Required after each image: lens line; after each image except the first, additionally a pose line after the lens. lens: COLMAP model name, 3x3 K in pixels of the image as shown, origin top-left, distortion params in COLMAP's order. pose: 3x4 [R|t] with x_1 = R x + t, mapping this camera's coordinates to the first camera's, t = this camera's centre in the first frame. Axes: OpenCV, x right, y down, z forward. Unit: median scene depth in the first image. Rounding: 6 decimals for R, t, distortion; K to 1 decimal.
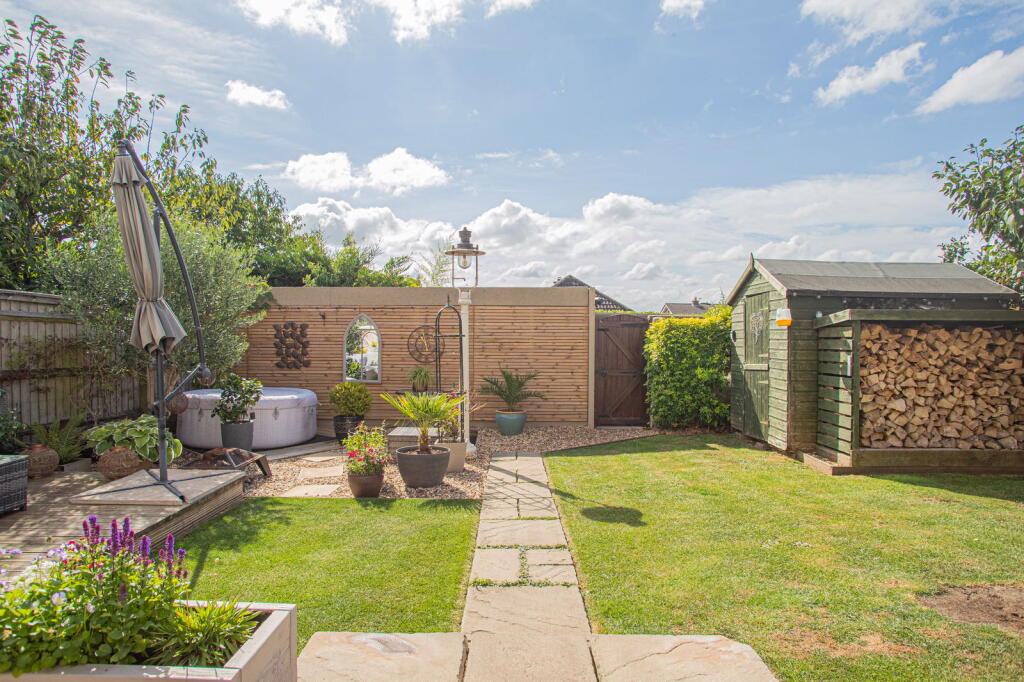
lens RADIAL K [[587.4, 0, 512.0], [0, 587.4, 341.0], [0, 0, 1]] dist [-0.105864, 0.062887]
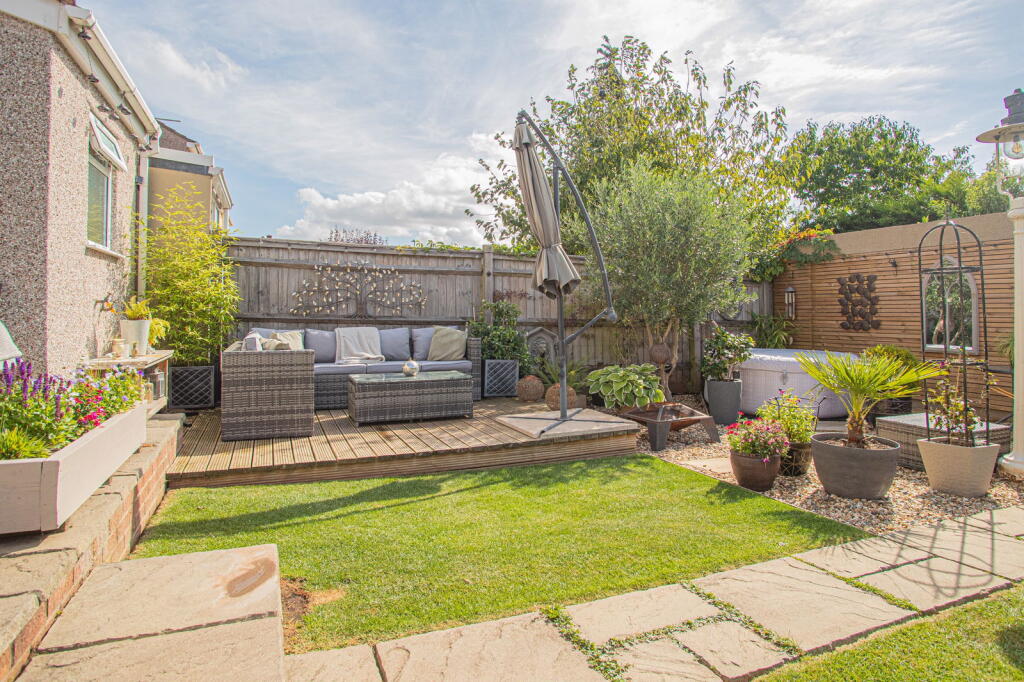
lens RADIAL K [[589.9, 0, 514.8], [0, 589.9, 294.6], [0, 0, 1]] dist [-0.019571, 0.000480]
pose [[0.417785, -0.028055, -0.908113, 0.505858], [-0.003967, 0.999457, -0.032702, 0.077567], [0.908537, 0.017265, 0.417447, 0.641633]]
